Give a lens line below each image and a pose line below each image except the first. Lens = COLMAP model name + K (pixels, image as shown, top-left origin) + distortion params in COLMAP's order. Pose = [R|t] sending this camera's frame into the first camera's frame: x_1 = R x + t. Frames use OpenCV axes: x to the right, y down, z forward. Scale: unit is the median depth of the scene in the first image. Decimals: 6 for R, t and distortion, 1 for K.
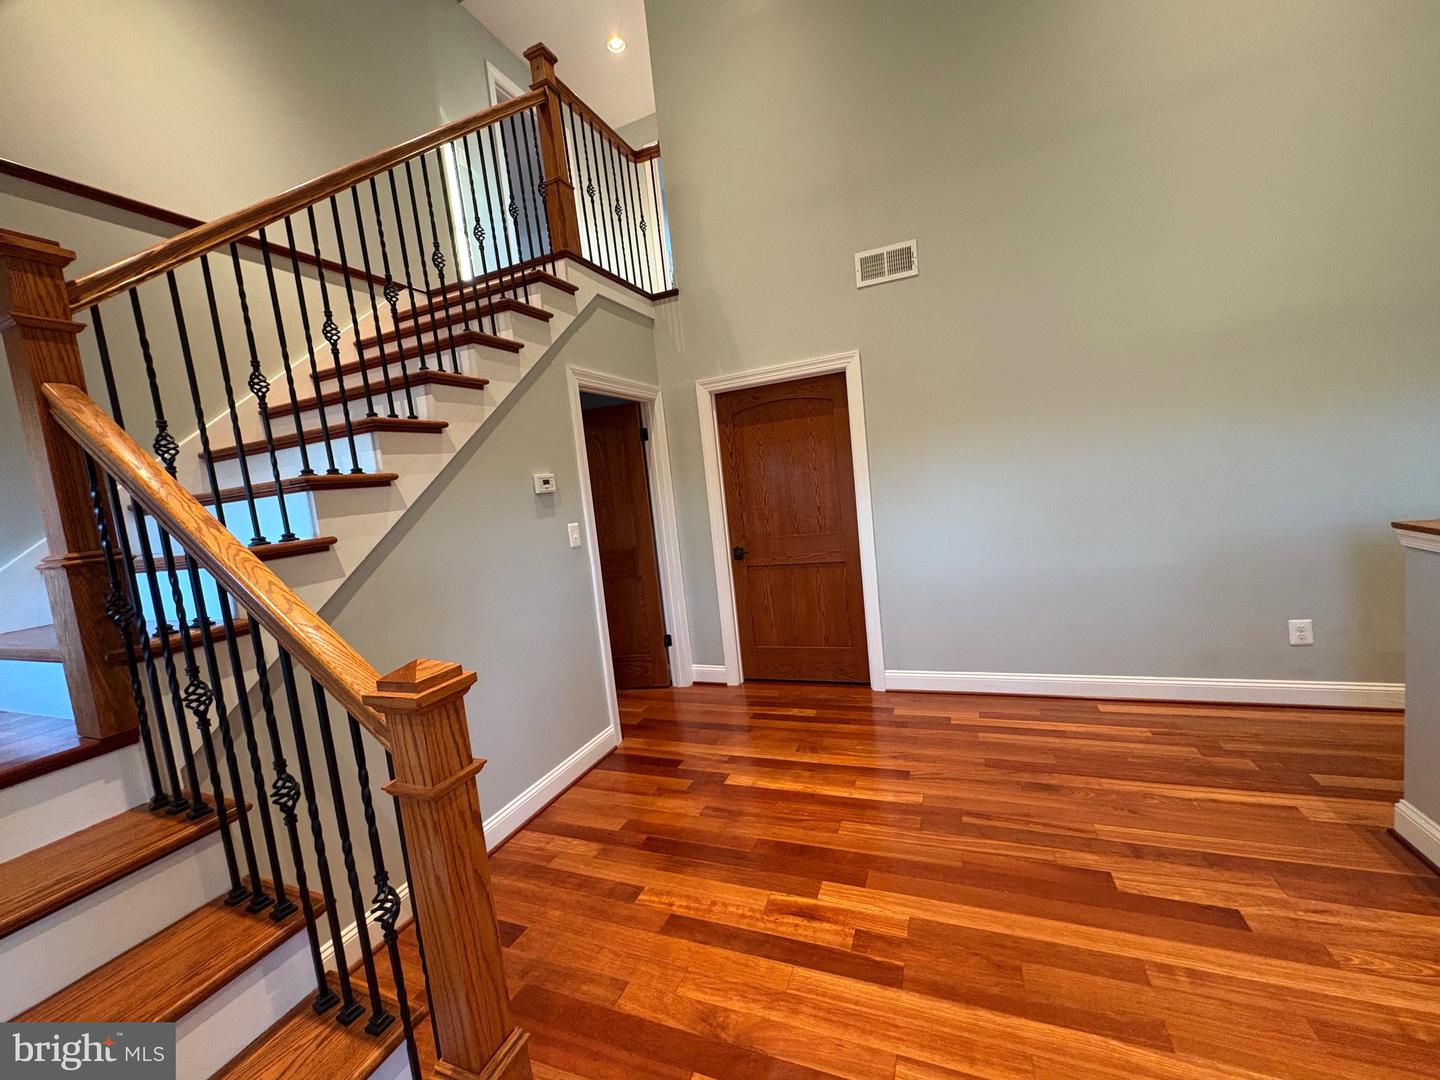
lens RADIAL K [[582.2, 0, 717.6], [0, 582.2, 542.1], [0, 0, 1]] dist [0.001067, 0.000054]
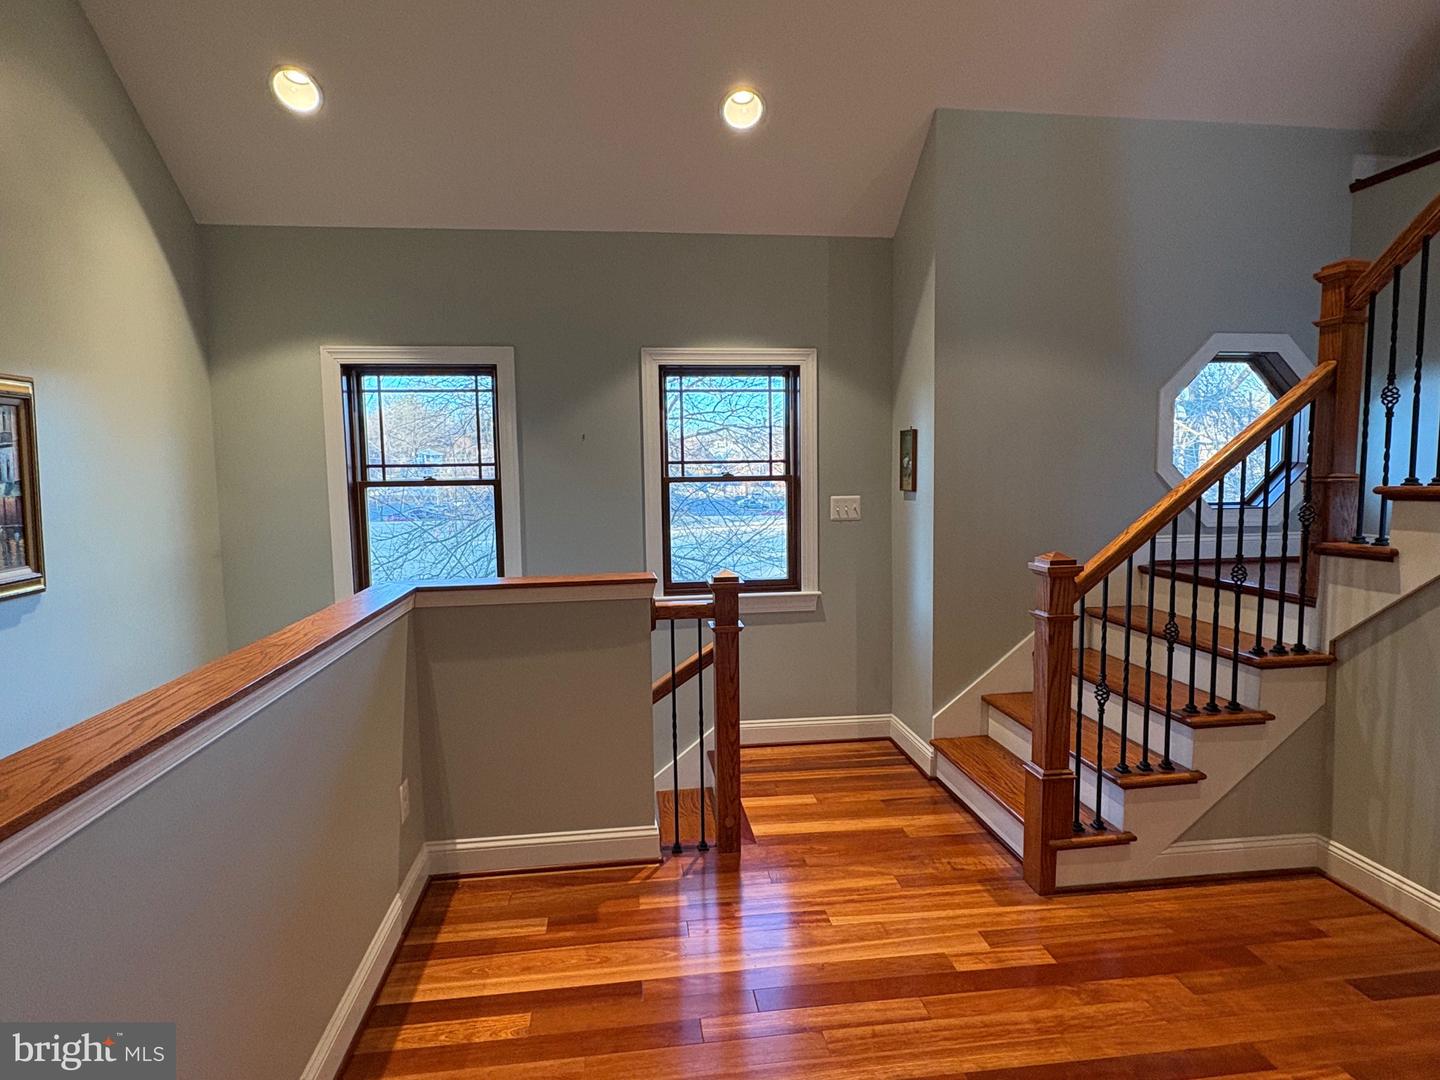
lens RADIAL K [[795.3, 0, 717.3], [0, 795.3, 542.2], [0, 0, 1]] dist [0.005090, -0.001094]
pose [[-0.862162, 0.160725, -0.480462, 0.878775], [0.054113, 0.972134, 0.228097, -0.251489], [0.503734, 0.170657, -0.846834, 1.367092]]
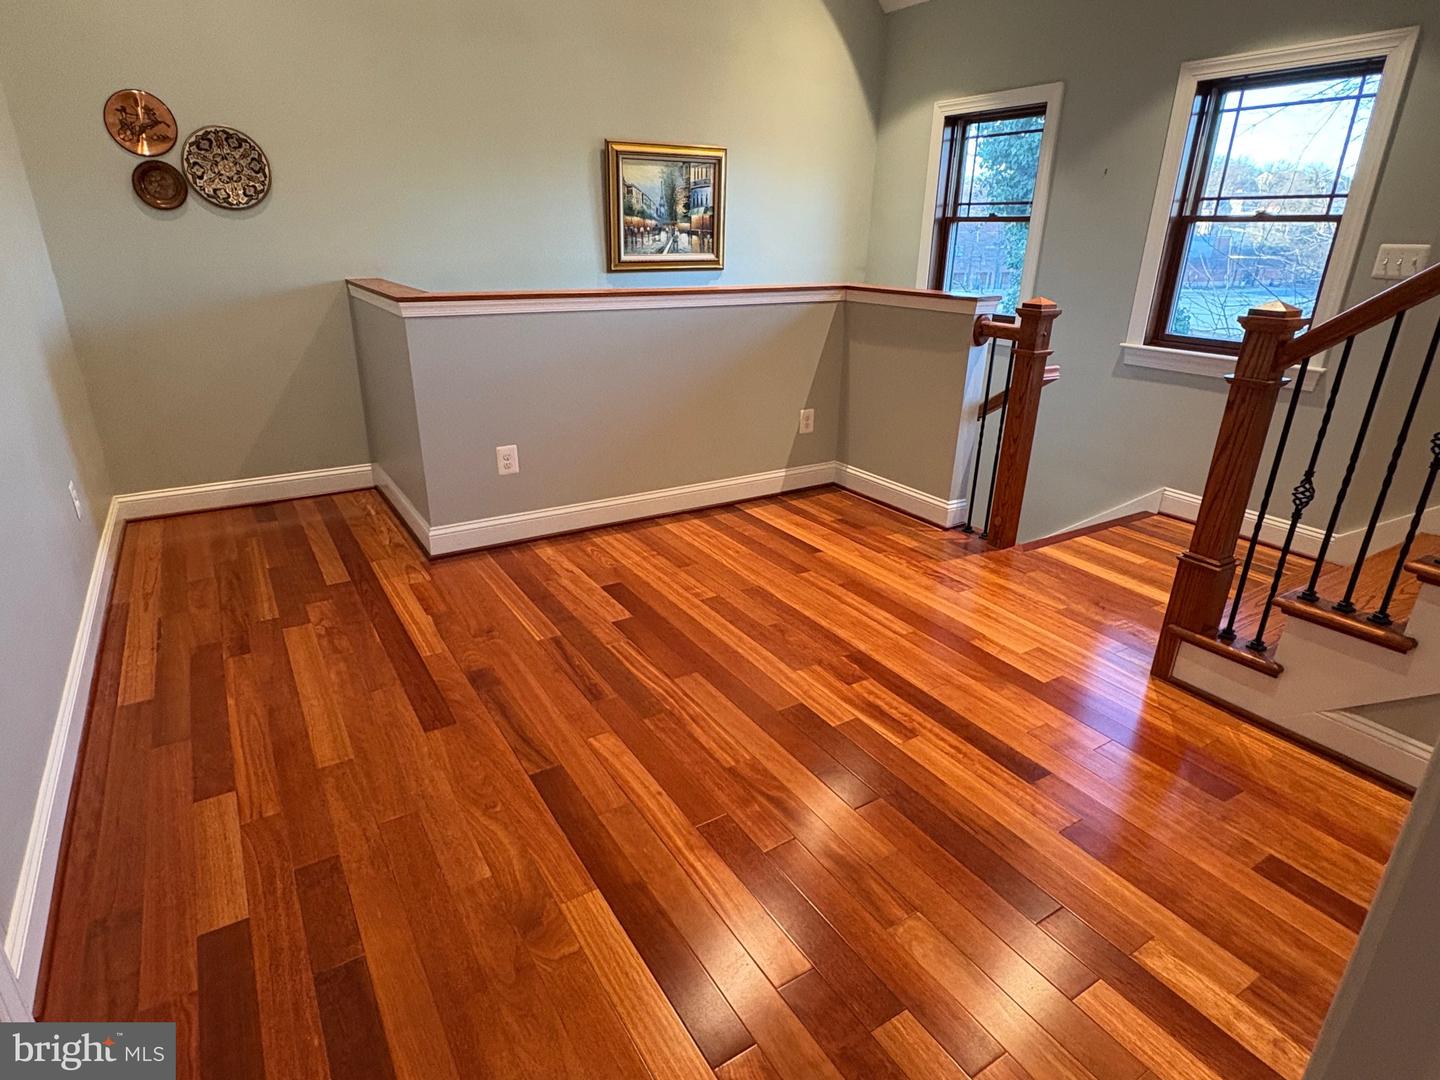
lens RADIAL K [[795.3, 0, 715.0], [0, 795.3, 538.7], [0, 0, 1]] dist [0.005090, -0.001094]
pose [[-0.809994, -0.125400, 0.572874, -0.300682], [0.125286, 0.917314, 0.377940, -0.107239], [-0.572899, 0.377902, -0.727308, 1.868992]]
